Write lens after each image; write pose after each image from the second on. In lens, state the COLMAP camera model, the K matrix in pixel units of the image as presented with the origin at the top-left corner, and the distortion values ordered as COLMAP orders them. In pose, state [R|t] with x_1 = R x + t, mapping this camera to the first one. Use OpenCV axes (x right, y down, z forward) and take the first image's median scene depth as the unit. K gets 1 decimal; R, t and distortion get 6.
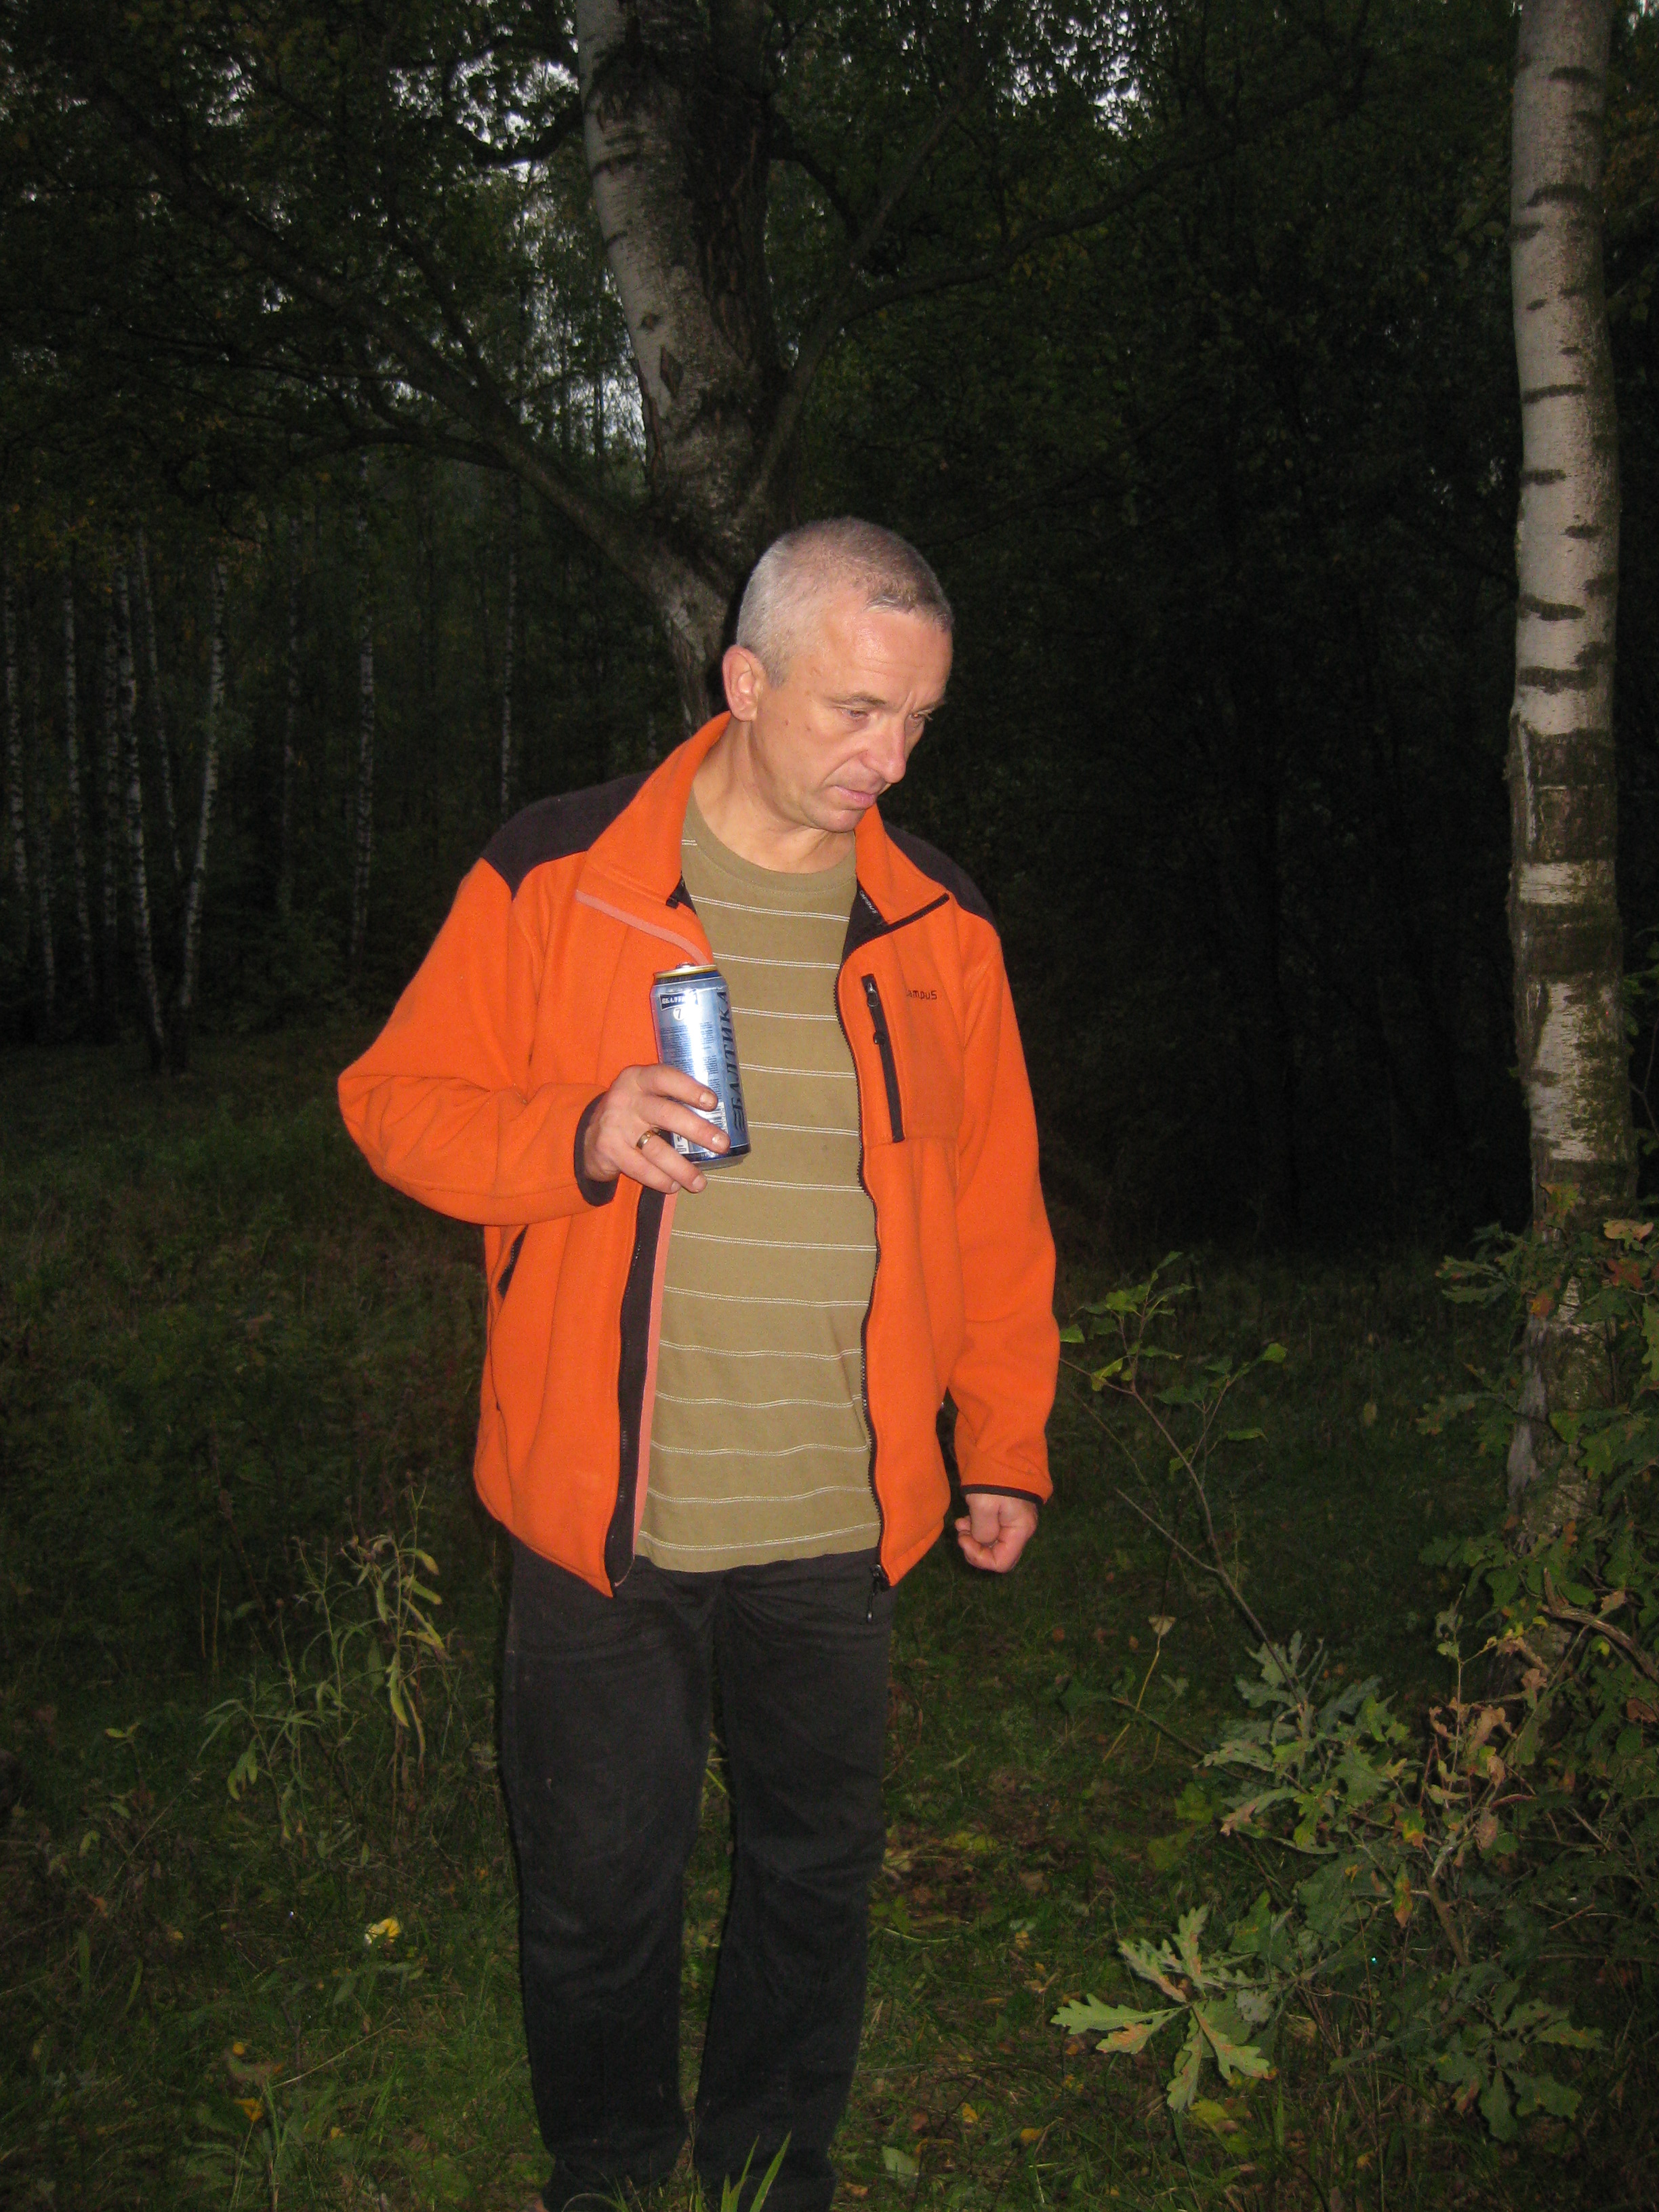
lens RADIAL K [[2118.1, 0, 829.5], [0, 2118.1, 1106.0], [0, 0, 1]] dist [-0.041868, -0.024916]
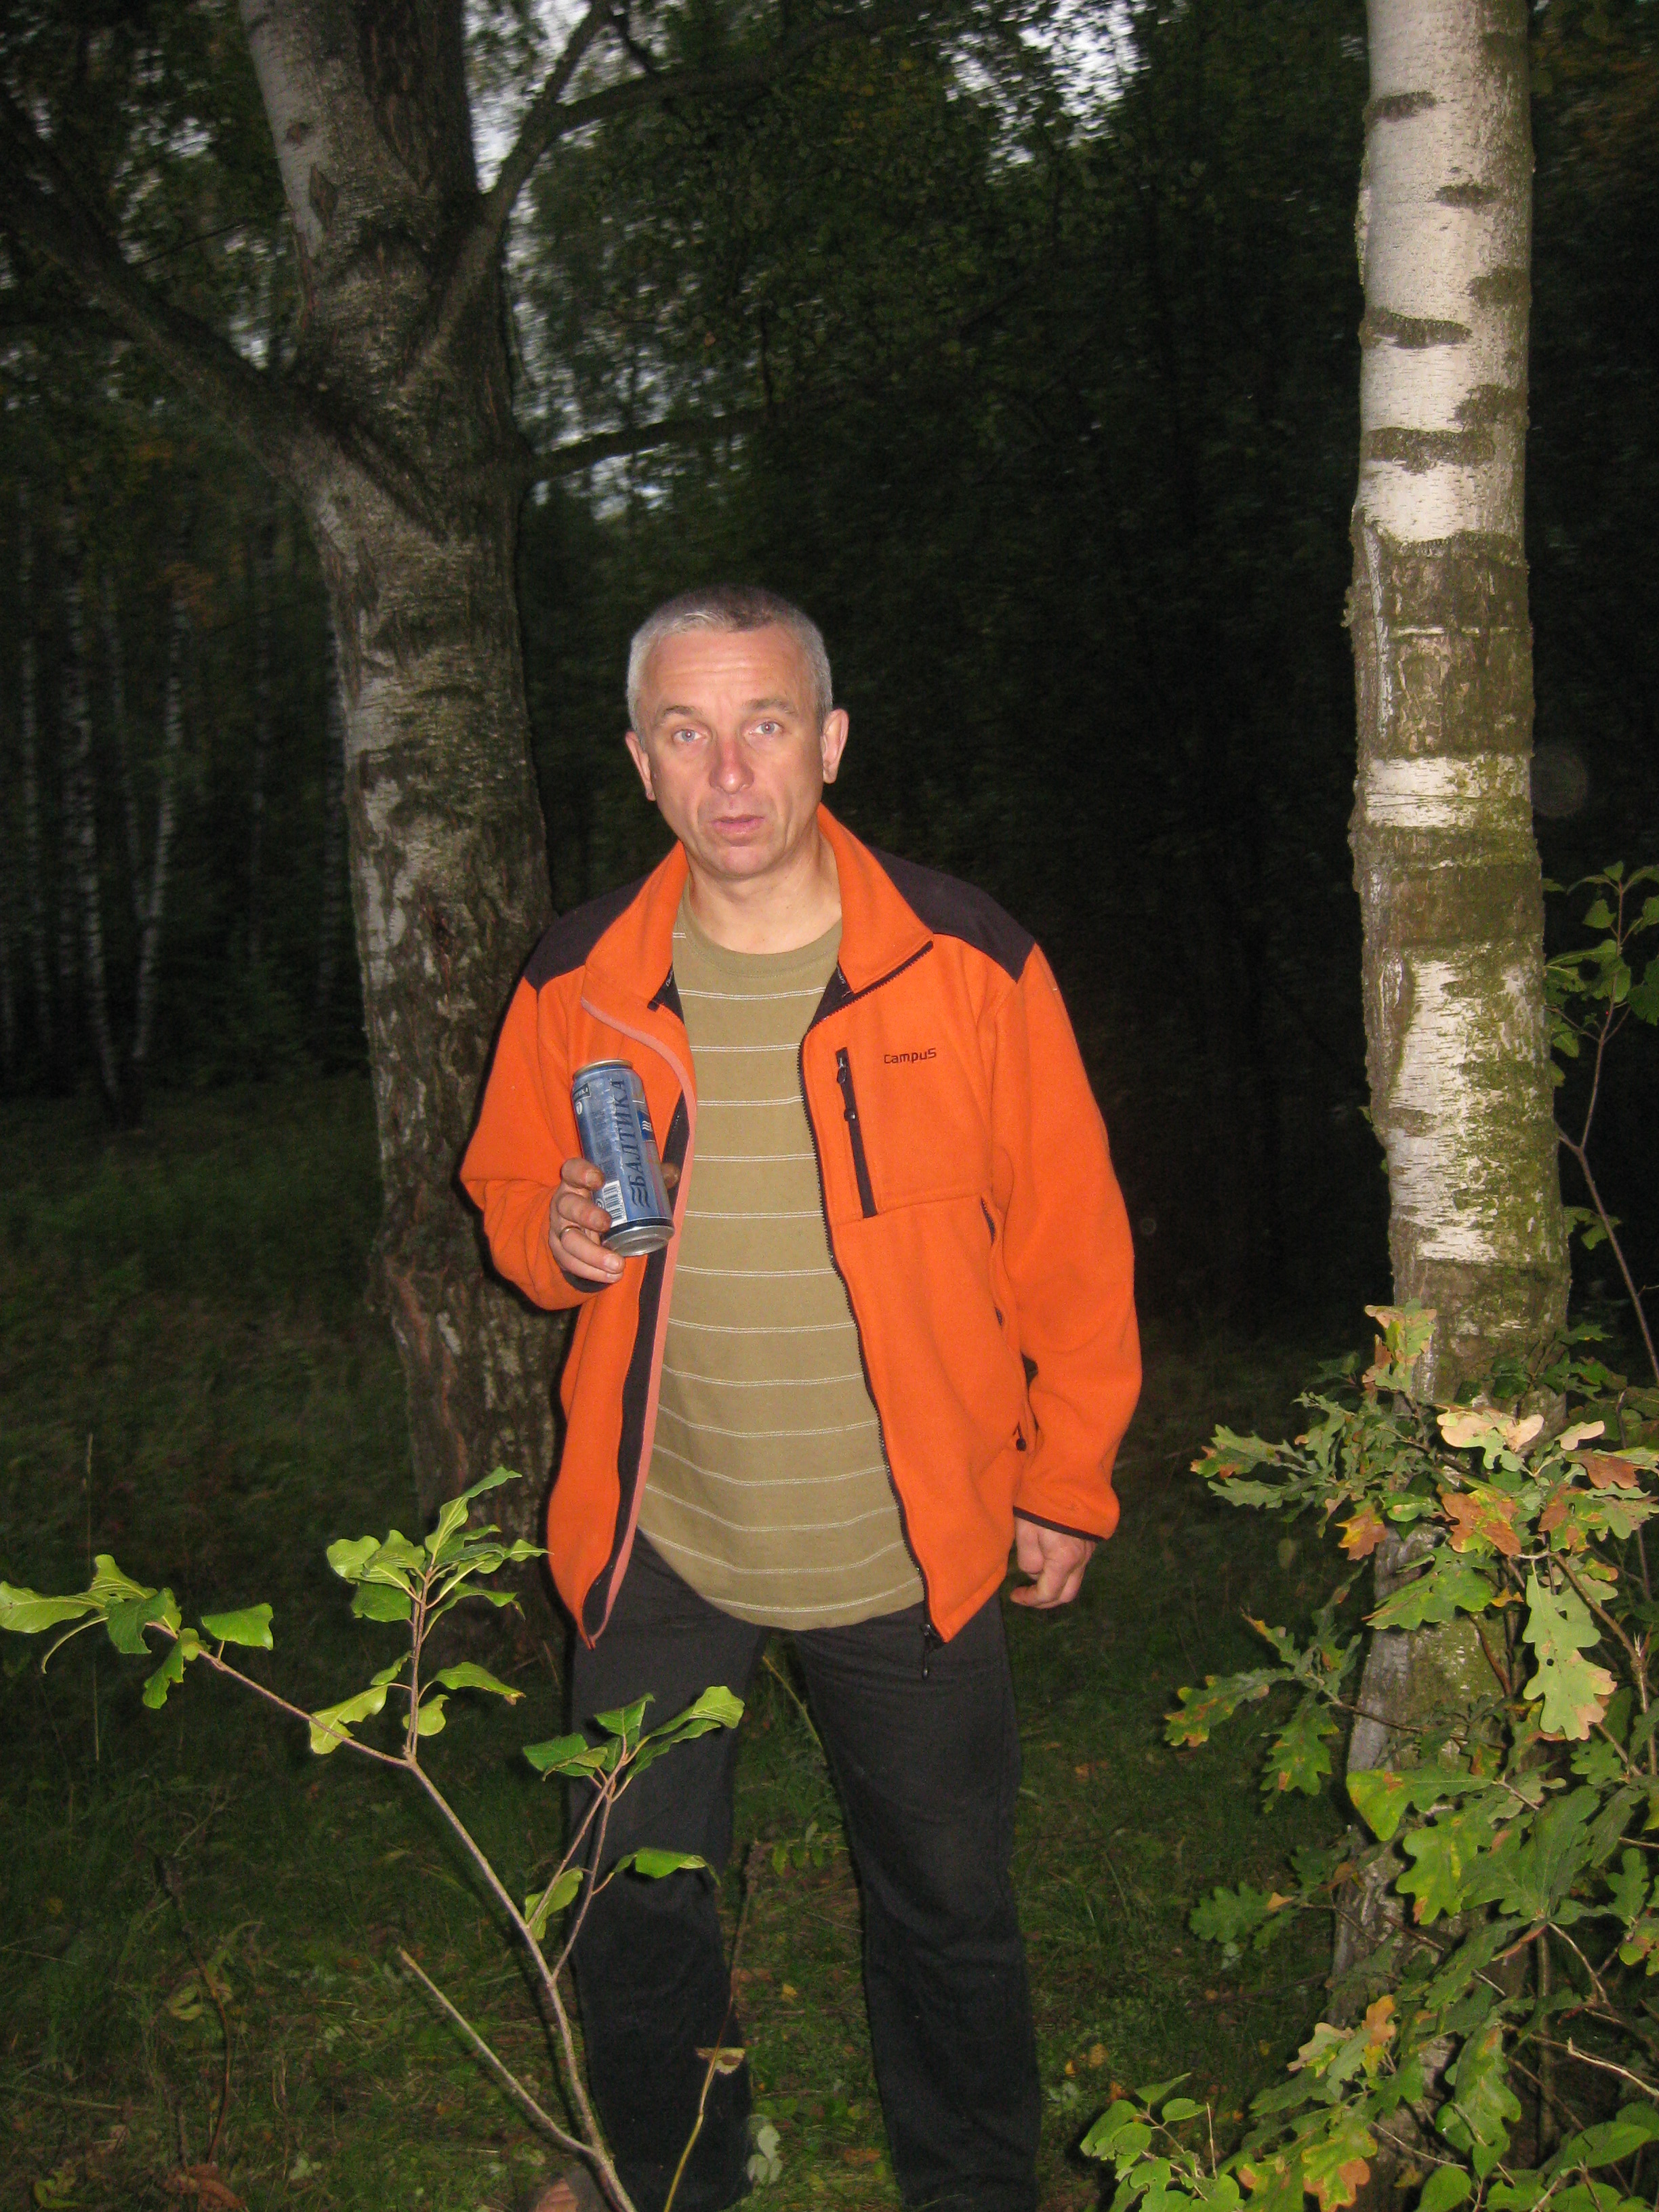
lens RADIAL K [[2118.1, 0, 829.5], [0, 2118.1, 1106.0], [0, 0, 1]] dist [-0.041868, -0.024916]
pose [[0.999909, 0.012502, -0.005023, 0.179415], [-0.012681, 0.999226, -0.037229, 0.006764], [0.004554, 0.037289, 0.999294, 0.405765]]
